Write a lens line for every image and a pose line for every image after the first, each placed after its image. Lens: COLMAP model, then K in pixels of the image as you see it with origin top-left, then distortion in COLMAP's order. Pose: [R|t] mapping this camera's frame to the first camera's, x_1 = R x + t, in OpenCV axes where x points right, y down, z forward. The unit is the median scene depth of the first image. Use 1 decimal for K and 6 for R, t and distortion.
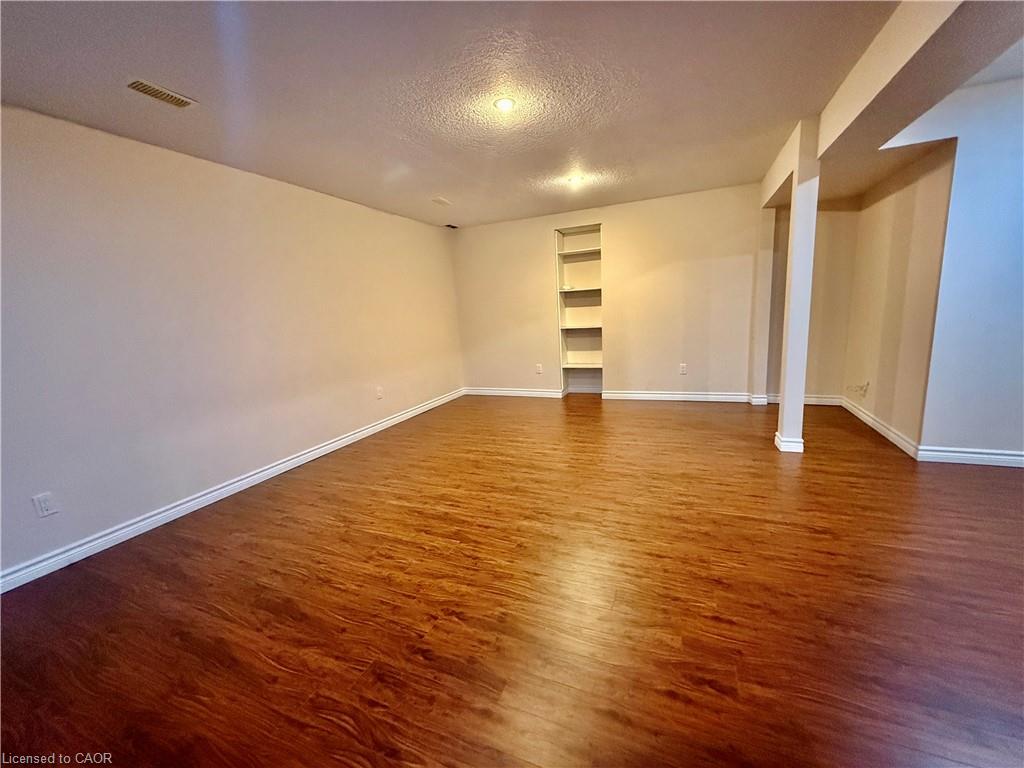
lens RADIAL K [[409.8, 0, 511.2], [0, 409.8, 386.5], [0, 0, 1]] dist [0.002211, 0.000107]
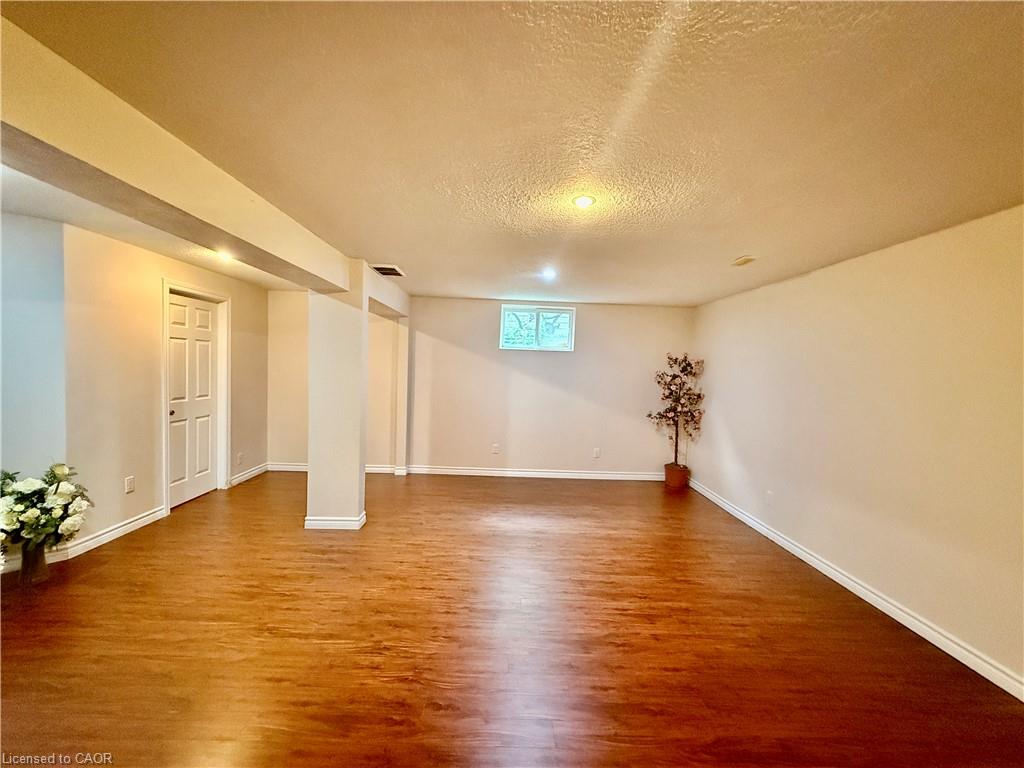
lens RADIAL K [[409.8, 0, 511.2], [0, 409.8, 386.5], [0, 0, 1]] dist [0.002211, 0.000107]
pose [[-0.914155, 0.047266, -0.402601, 0.507274], [-0.056116, 0.968861, 0.241164, -0.481756], [0.401463, 0.243053, -0.883036, 1.787649]]
